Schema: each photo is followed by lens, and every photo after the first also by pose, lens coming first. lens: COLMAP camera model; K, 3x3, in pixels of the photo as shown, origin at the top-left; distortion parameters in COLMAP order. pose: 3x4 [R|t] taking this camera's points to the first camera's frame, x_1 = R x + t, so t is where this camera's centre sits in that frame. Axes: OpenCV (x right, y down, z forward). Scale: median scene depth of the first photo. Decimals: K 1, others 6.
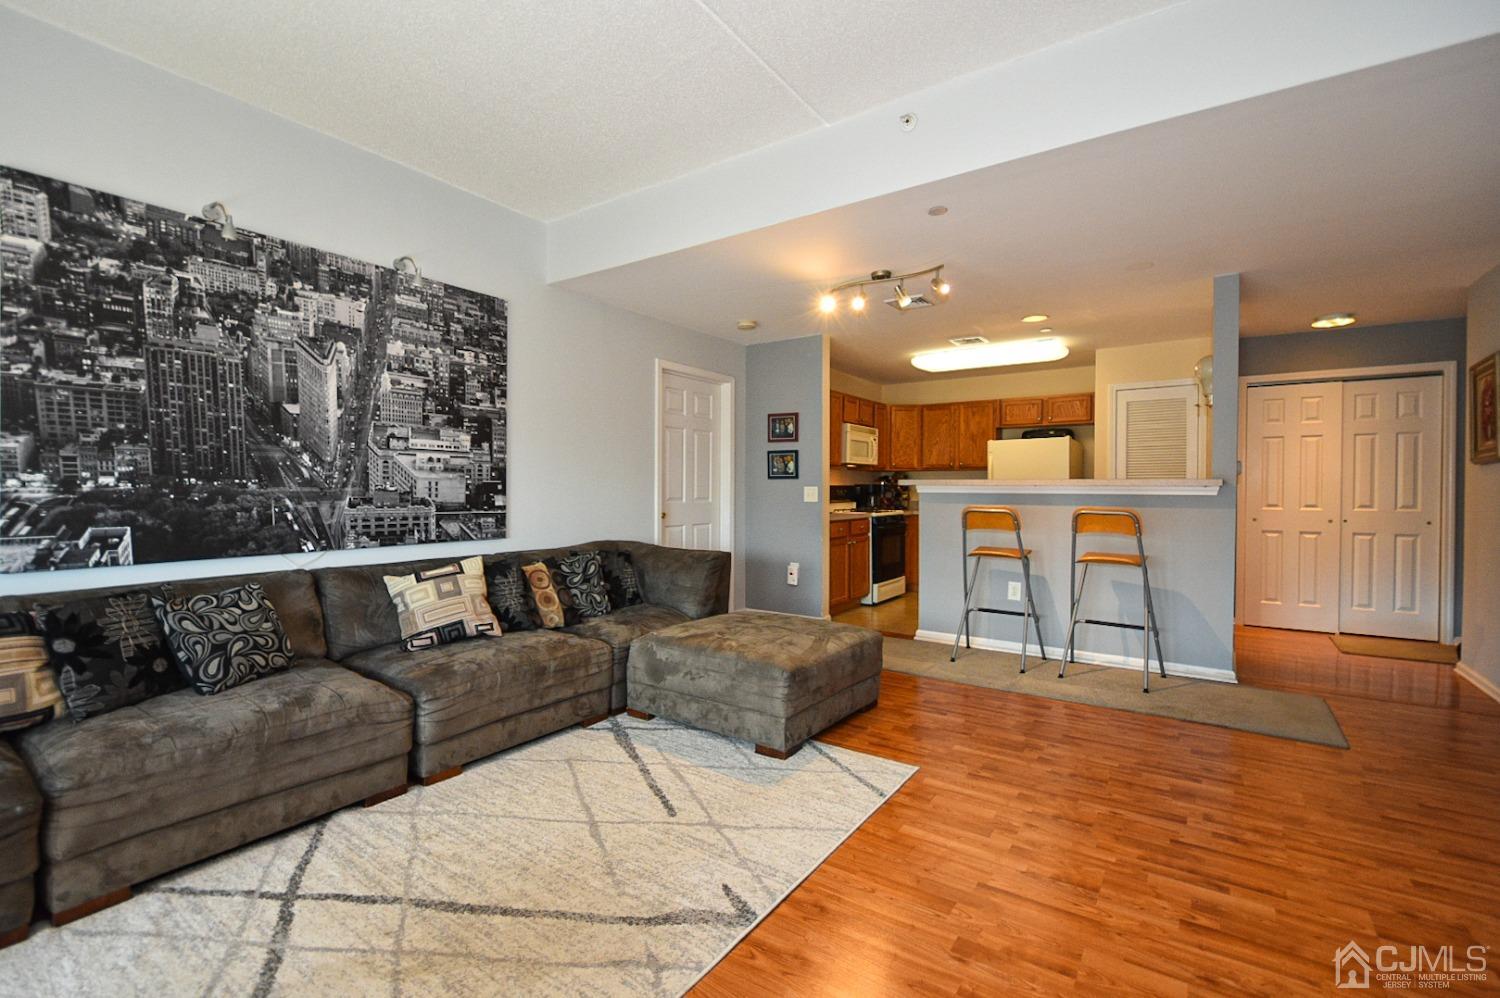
lens RADIAL K [[664.7, 0, 747.1], [0, 664.7, 497.9], [0, 0, 1]] dist [0.006196, -0.006717]
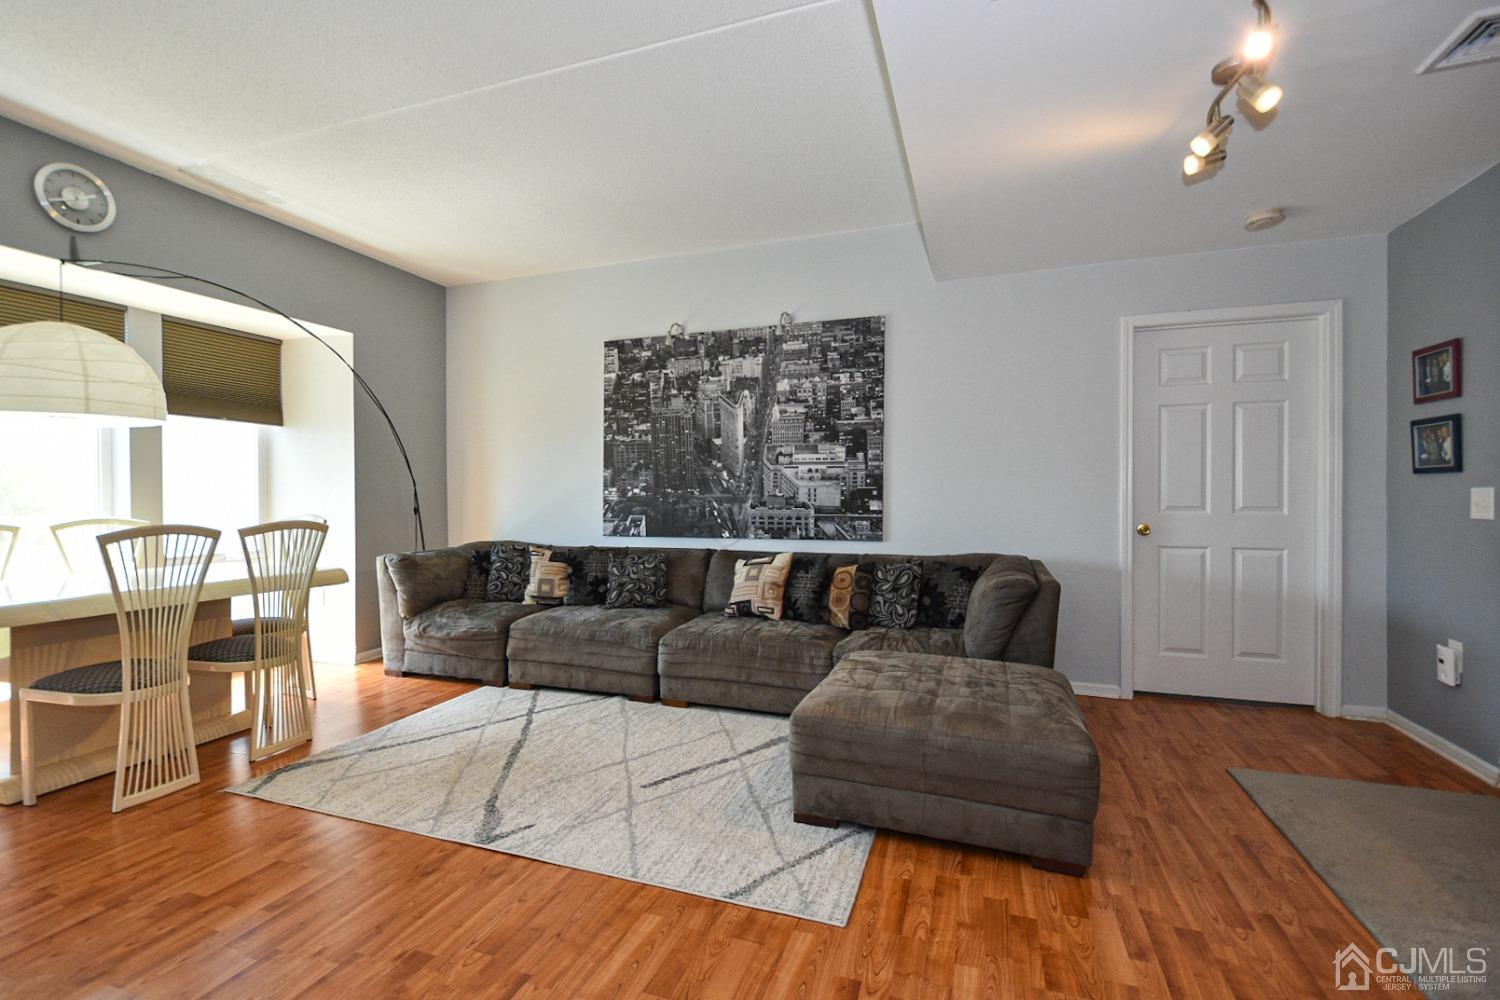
lens RADIAL K [[664.7, 0, 747.1], [0, 664.7, 498.9], [0, 0, 1]] dist [0.006196, -0.006717]
pose [[0.259805, 0.003161, -0.965656, 0.762996], [-0.010366, 0.999946, 0.000484, -0.005978], [0.965605, 0.009884, 0.259824, 0.659929]]
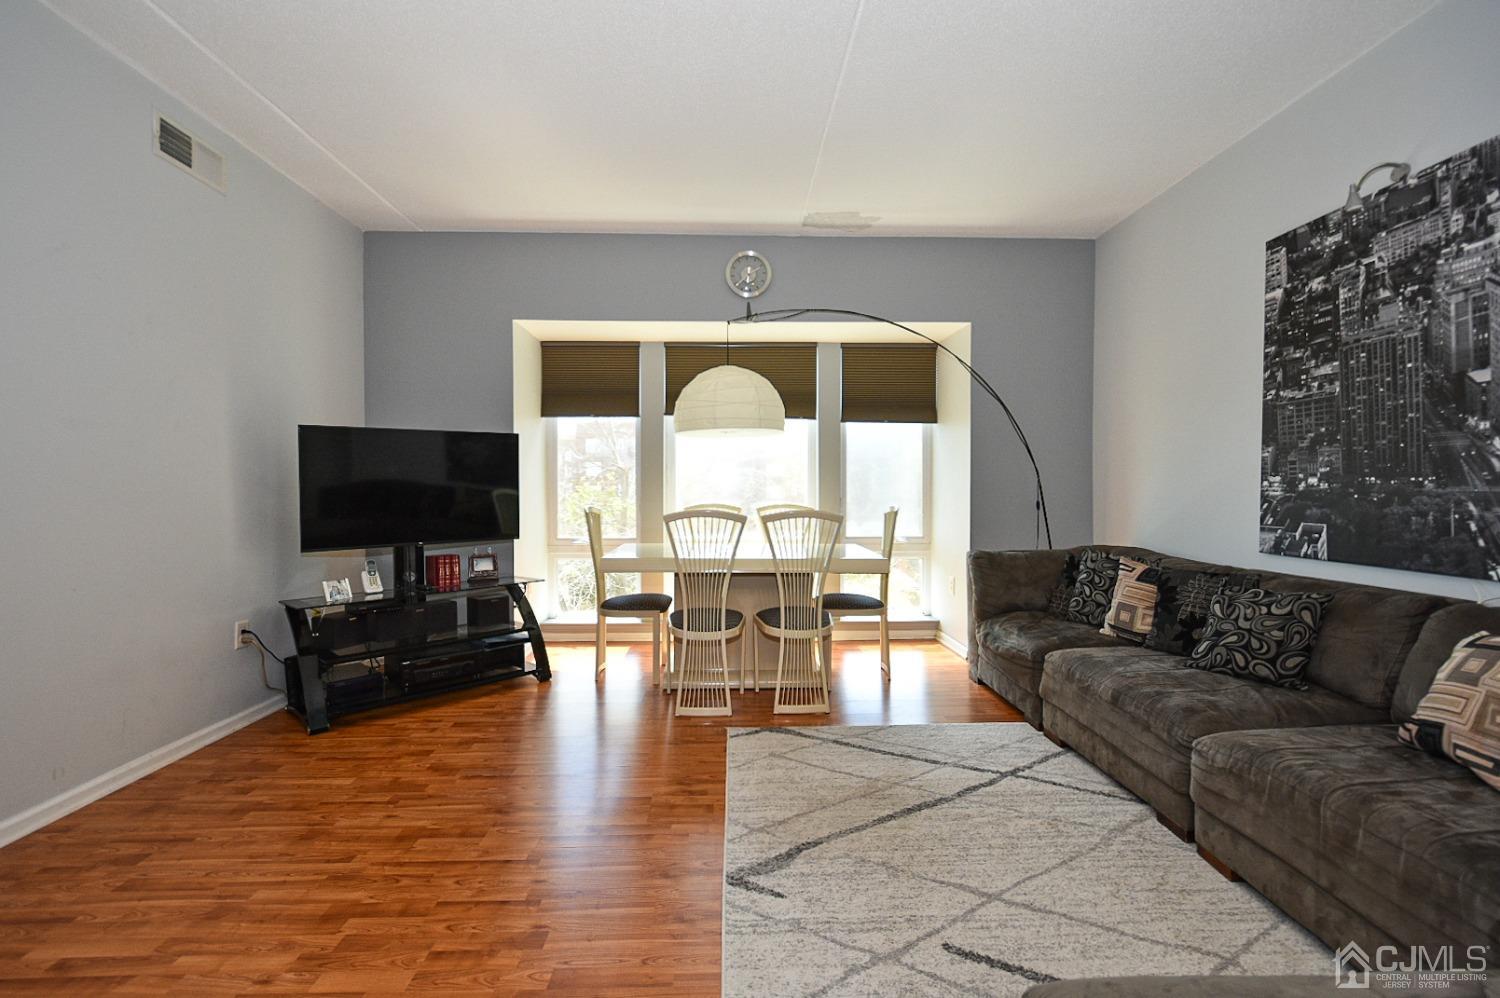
lens RADIAL K [[664.7, 0, 747.1], [0, 664.7, 497.9], [0, 0, 1]] dist [0.006196, -0.006717]
pose [[-0.806100, 0.006451, -0.591744, 0.360551], [-0.010727, 0.999617, 0.025511, -0.012971], [0.591682, 0.026912, -0.805722, 1.083210]]
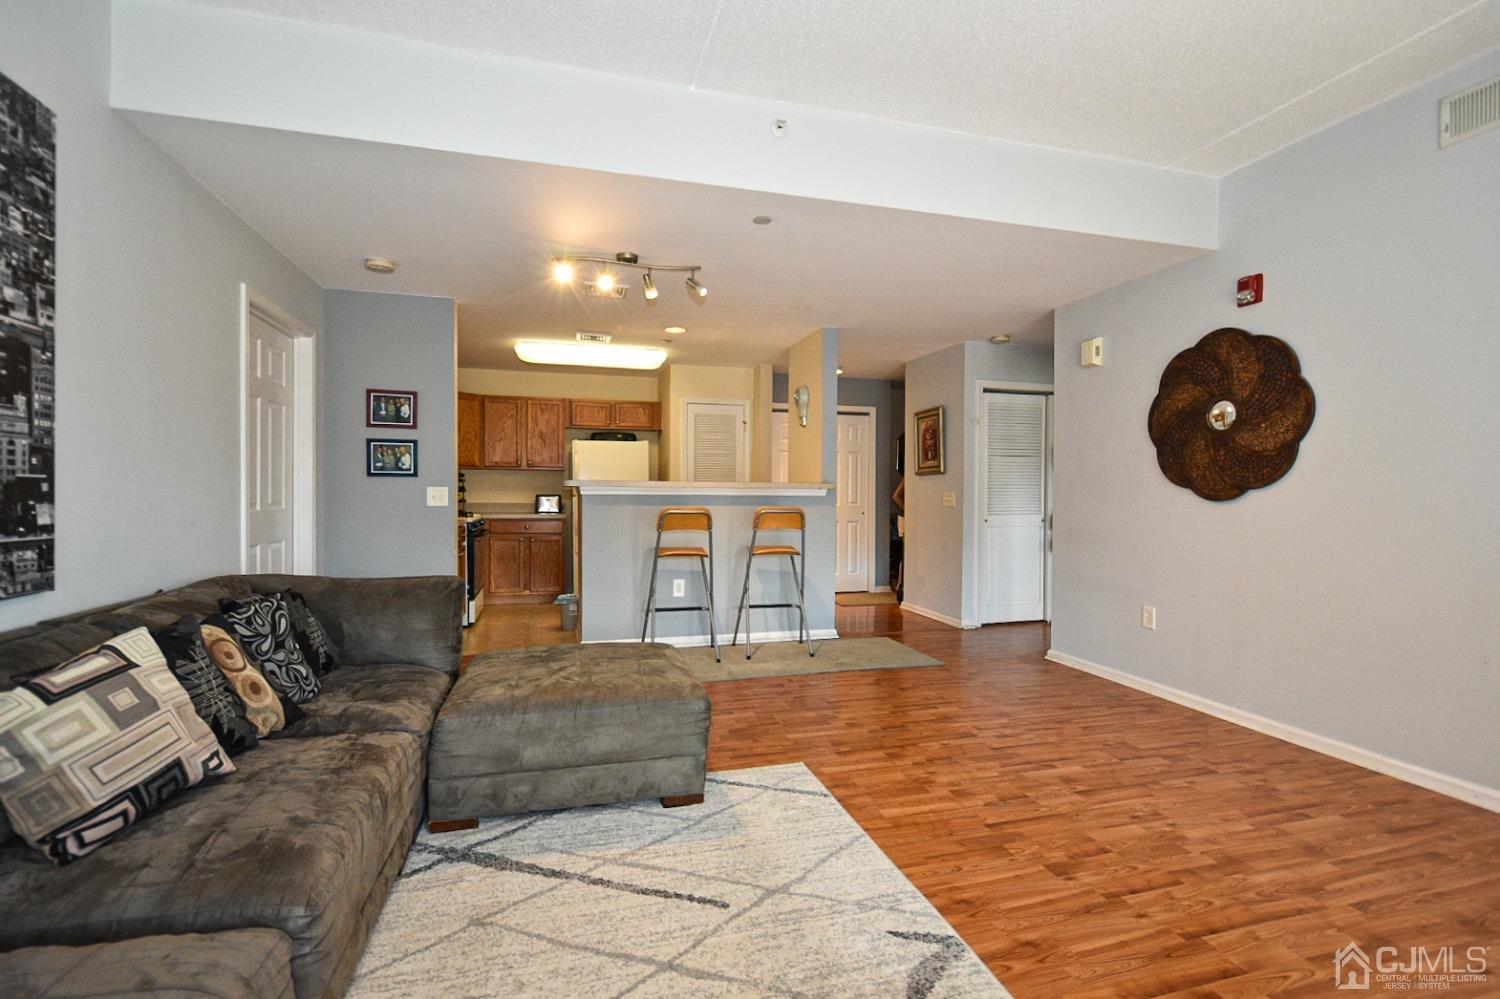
lens RADIAL K [[684.4, 0, 750.2], [0, 684.4, 496.9], [0, 0, 1]] dist [-0.000712, -0.001164]
pose [[0.634982, -0.006754, 0.772497, -0.542596], [0.007274, 0.999970, 0.002763, -0.008334], [-0.772492, 0.003864, 0.635012, 0.346783]]
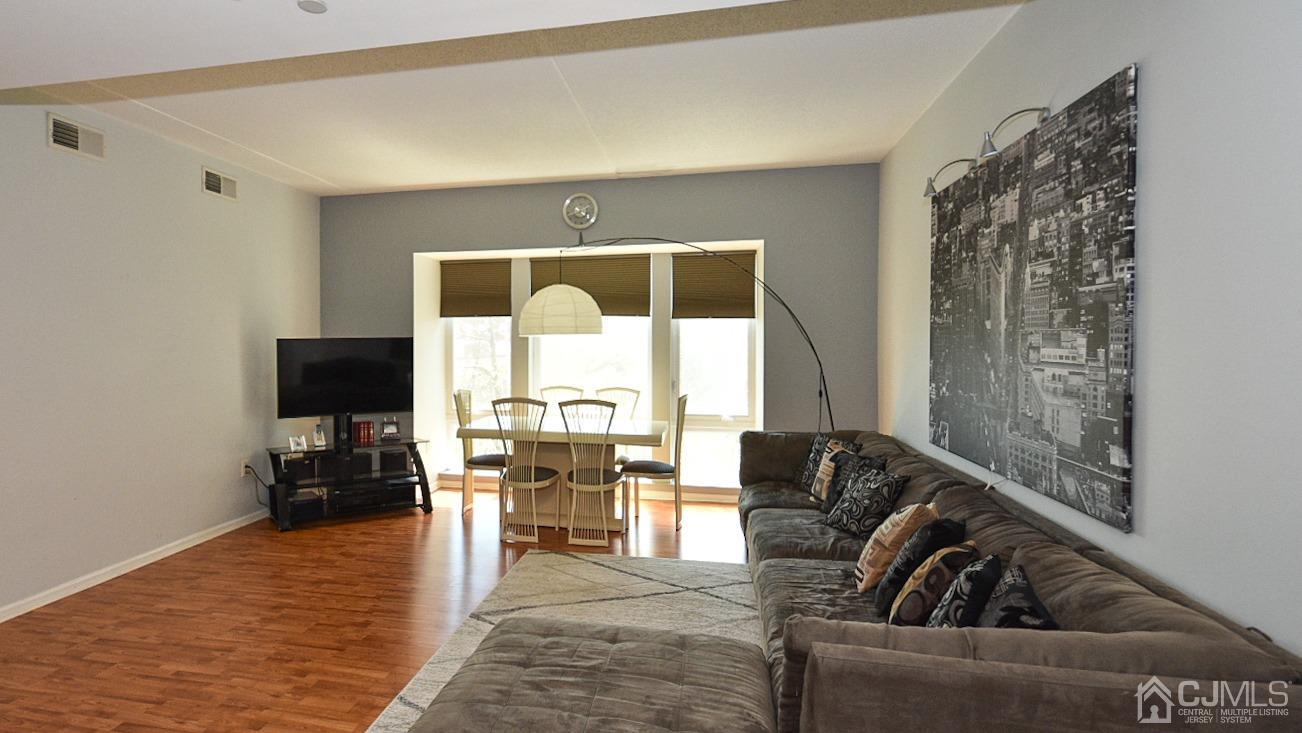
lens RADIAL K [[705.0, 0, 524.3], [0, 705.0, 348.5], [0, 0, 1]] dist [0.016347, -0.001232]
pose [[-0.940501, 0.001327, -0.339787, 0.326113], [-0.006074, 0.999767, 0.020714, -0.113241], [0.339735, 0.021546, -0.940274, 1.723437]]
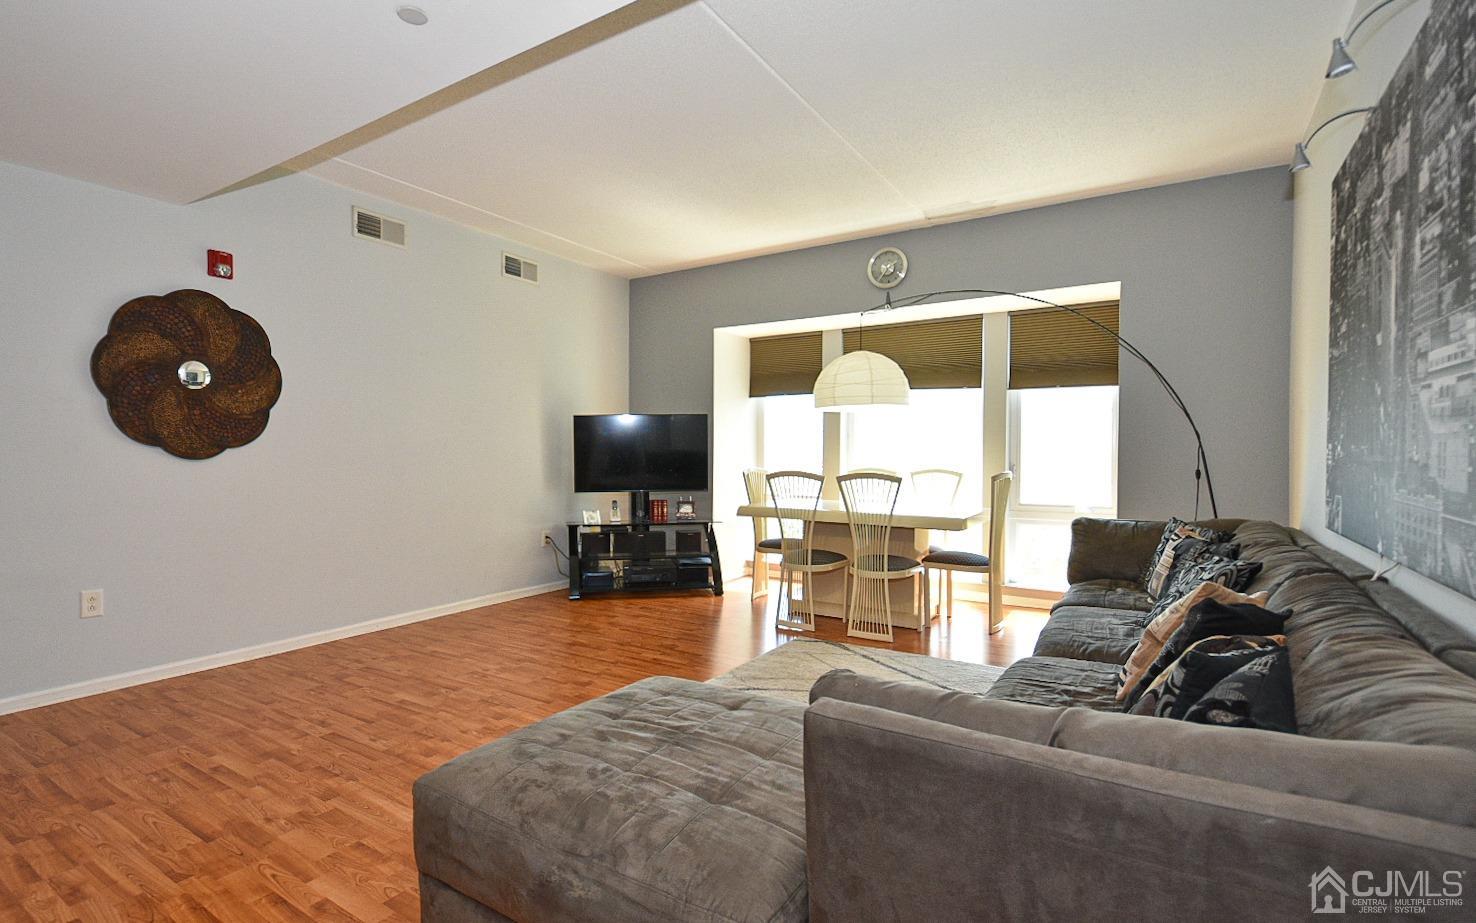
lens RADIAL K [[710.8, 0, 671.6], [0, 710.8, 461.8], [0, 0, 1]] dist [0.000288, -0.001158]
pose [[-0.999976, -0.004200, 0.005548, 0.032688], [-0.004044, 0.999605, 0.027825, -0.025801], [-0.005663, 0.027802, -0.999597, 1.689135]]
